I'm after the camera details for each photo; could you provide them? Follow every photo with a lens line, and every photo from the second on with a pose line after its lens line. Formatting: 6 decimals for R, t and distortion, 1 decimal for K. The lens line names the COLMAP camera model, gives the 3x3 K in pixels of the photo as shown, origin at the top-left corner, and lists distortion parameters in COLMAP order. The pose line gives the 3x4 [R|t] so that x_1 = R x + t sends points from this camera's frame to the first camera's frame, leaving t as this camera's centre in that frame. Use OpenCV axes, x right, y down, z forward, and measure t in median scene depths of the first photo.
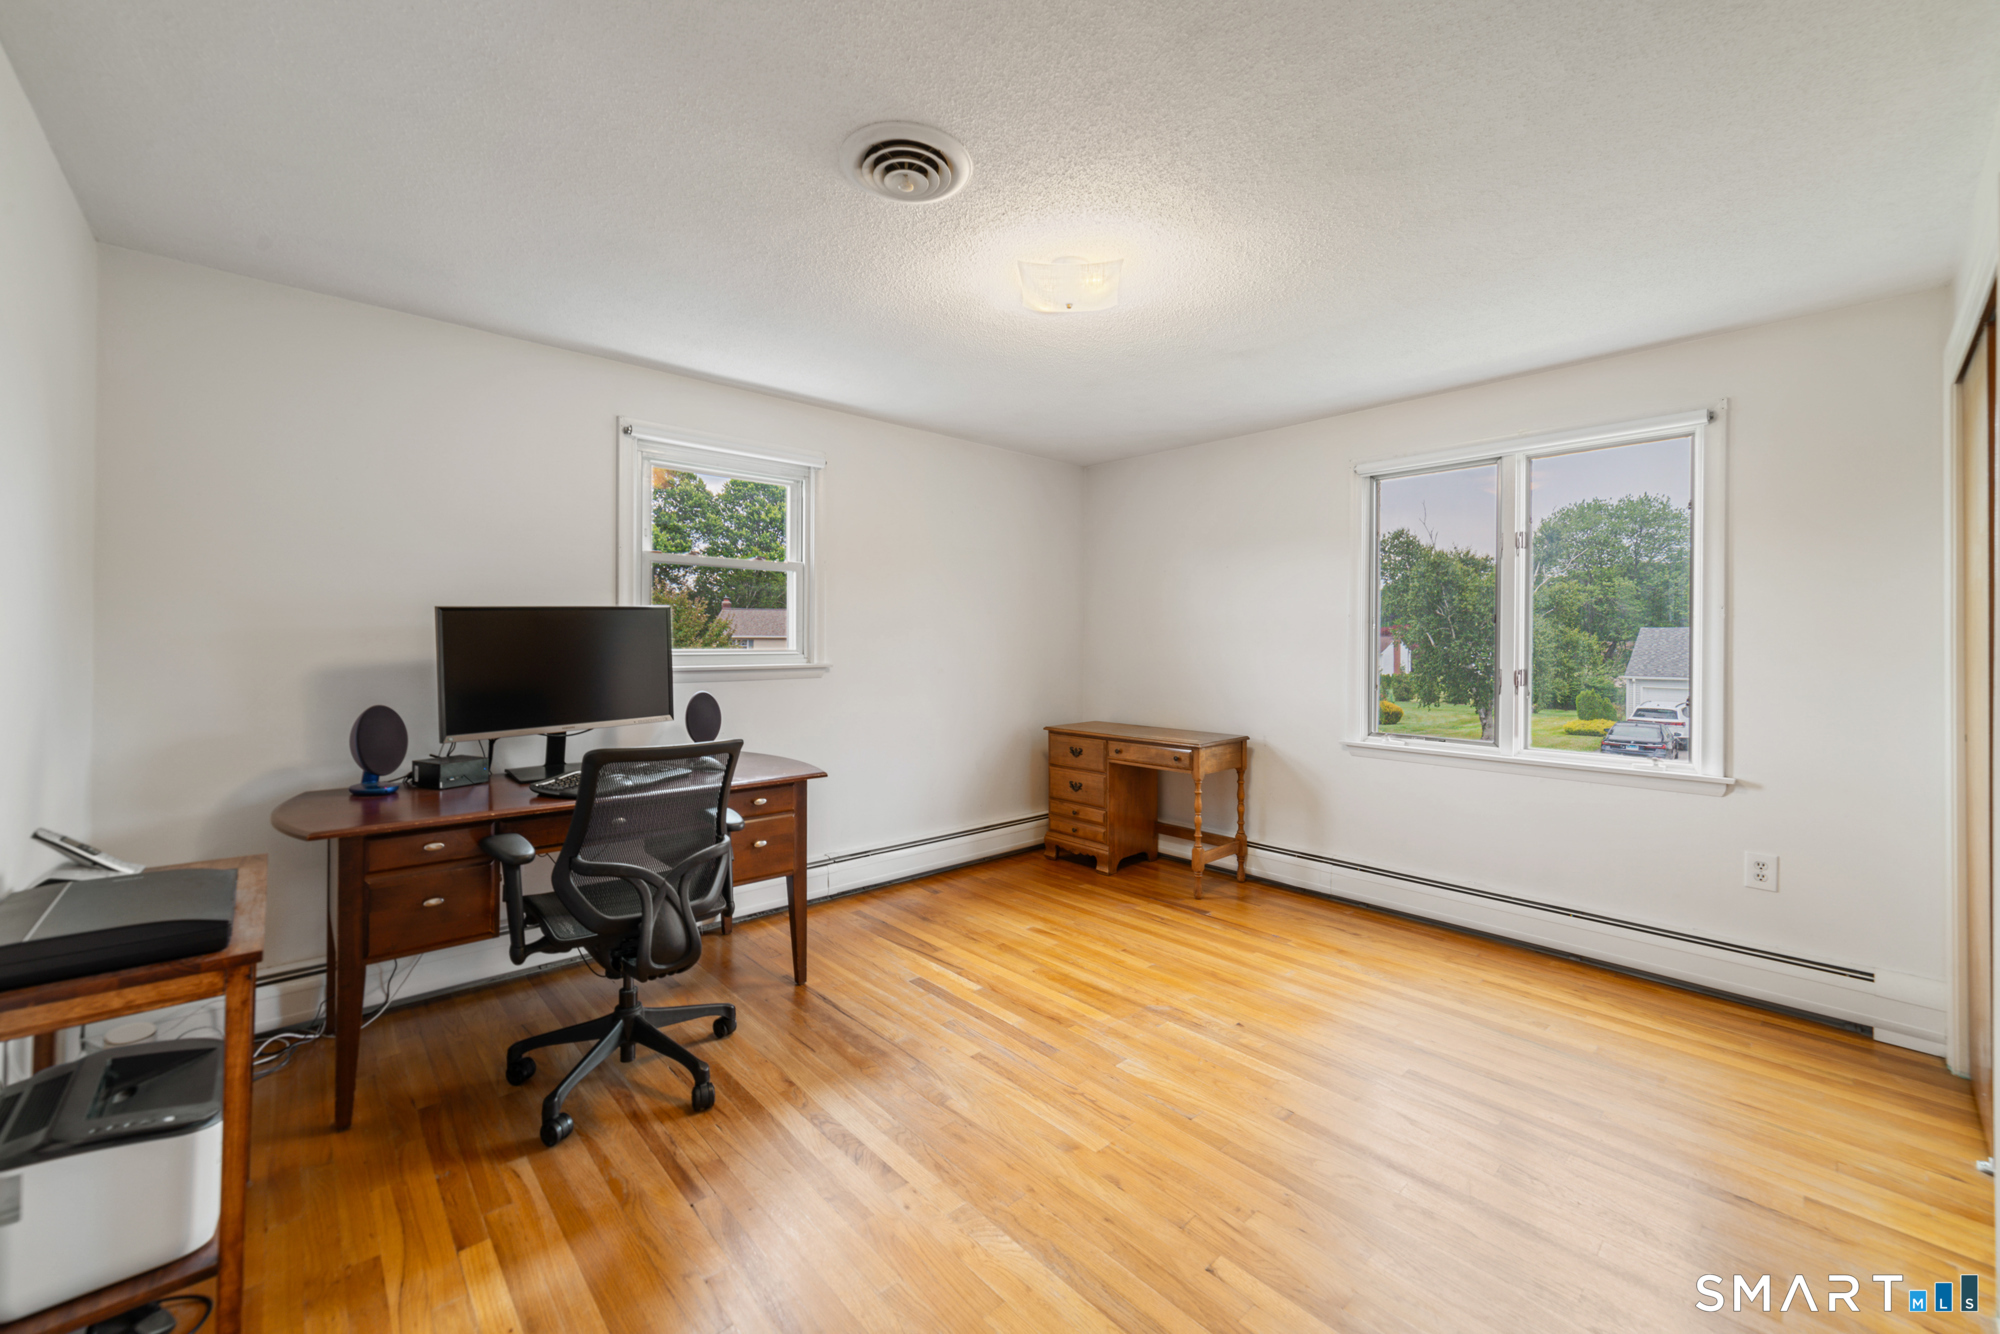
lens RADIAL K [[787.2, 0, 1005.6], [0, 787.2, 651.0], [0, 0, 1]] dist [-0.018267, 0.012845]
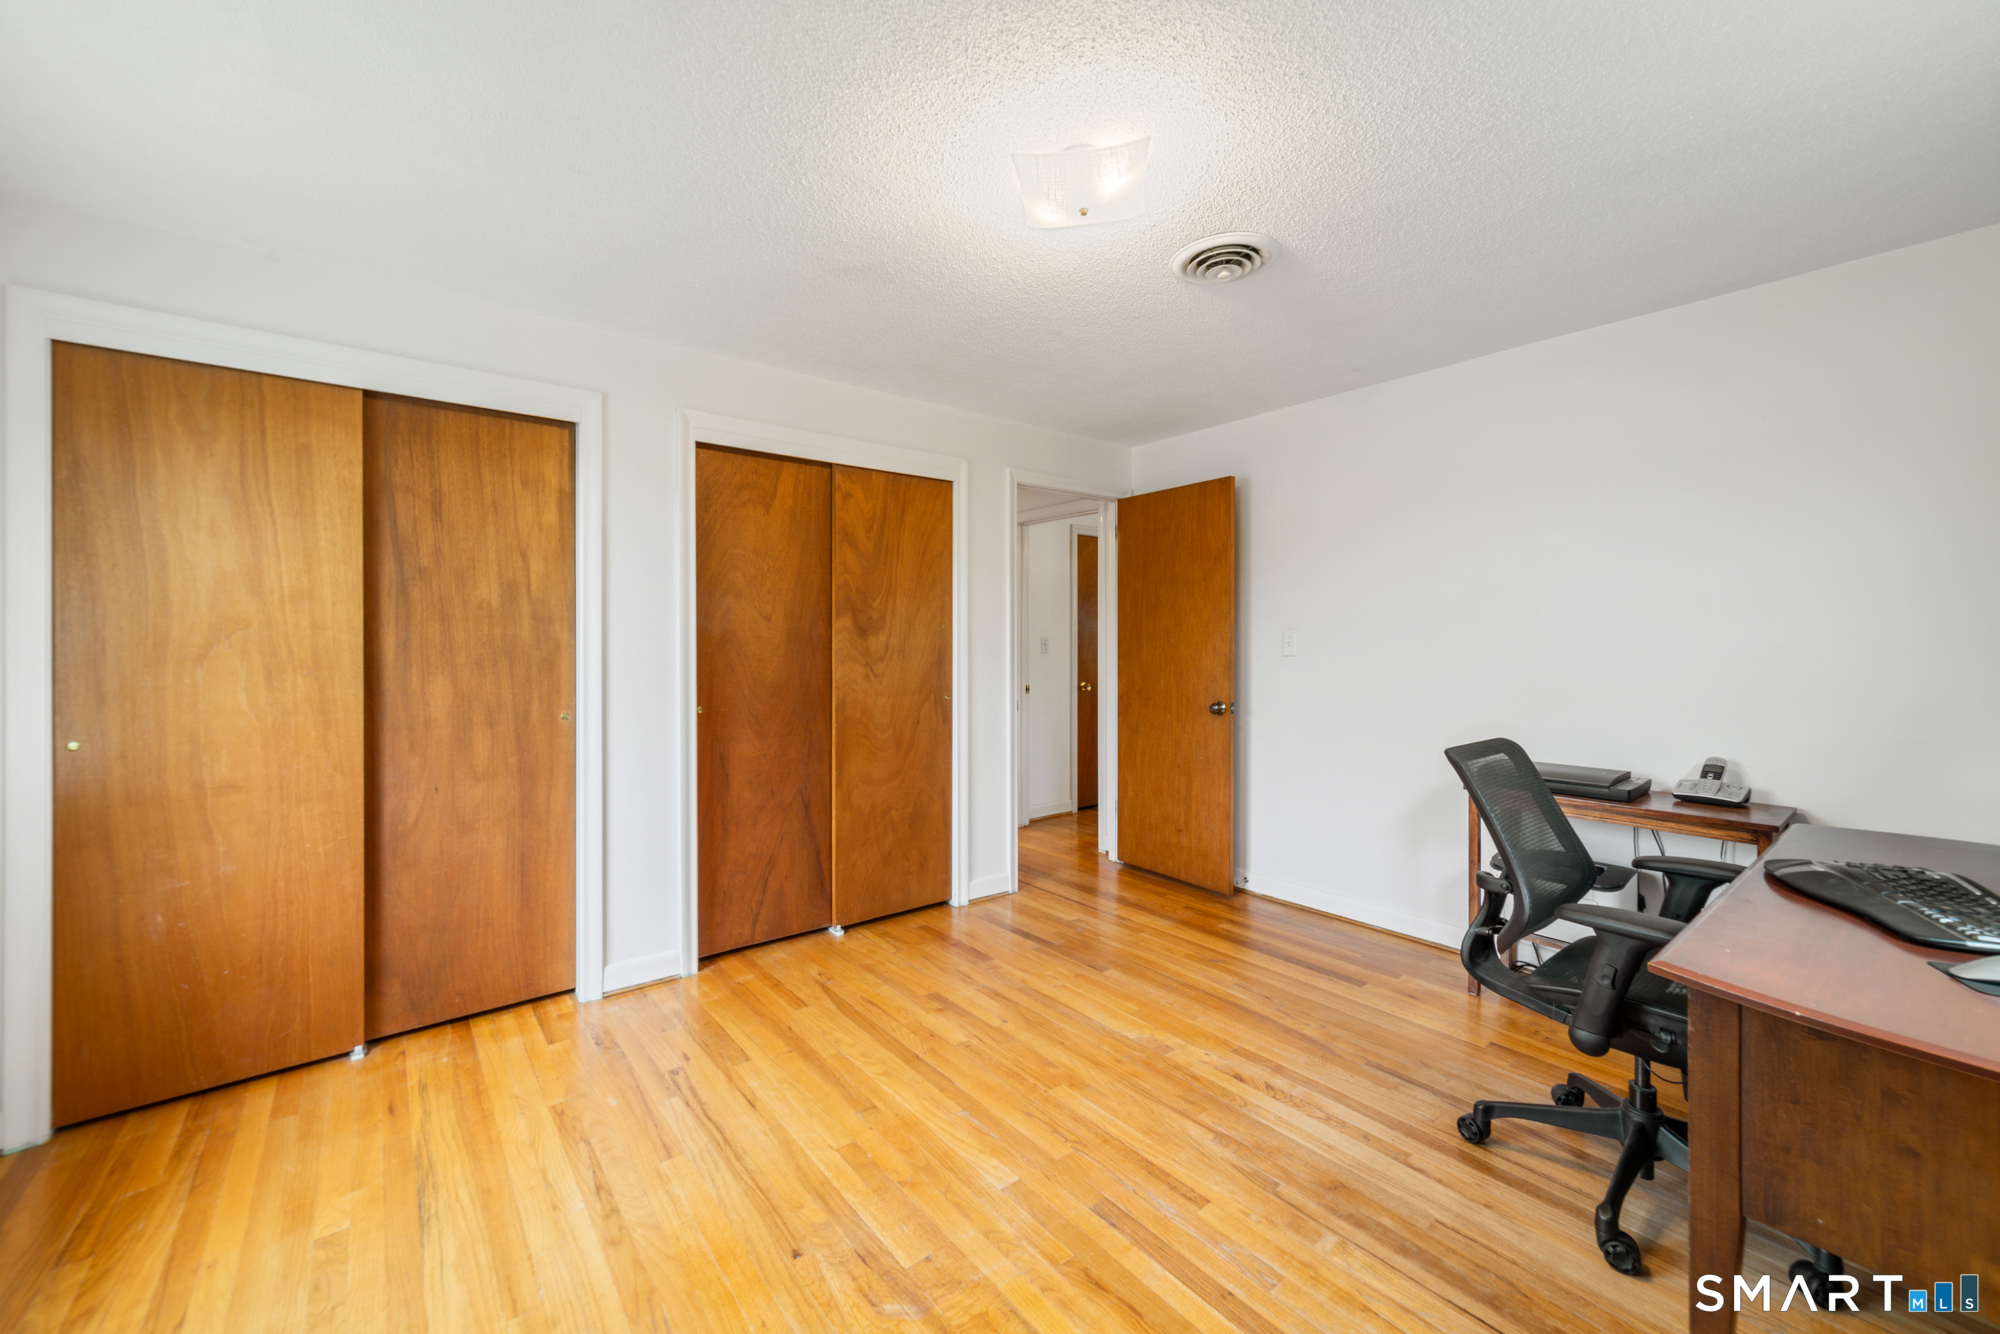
lens RADIAL K [[787.2, 0, 1005.6], [0, 787.2, 651.0], [0, 0, 1]] dist [-0.018267, 0.012845]
pose [[-0.997768, -0.004999, 0.066594, 0.109630], [-0.003733, 0.999810, 0.019128, -0.017903], [-0.066677, 0.018837, -0.997597, 1.871692]]
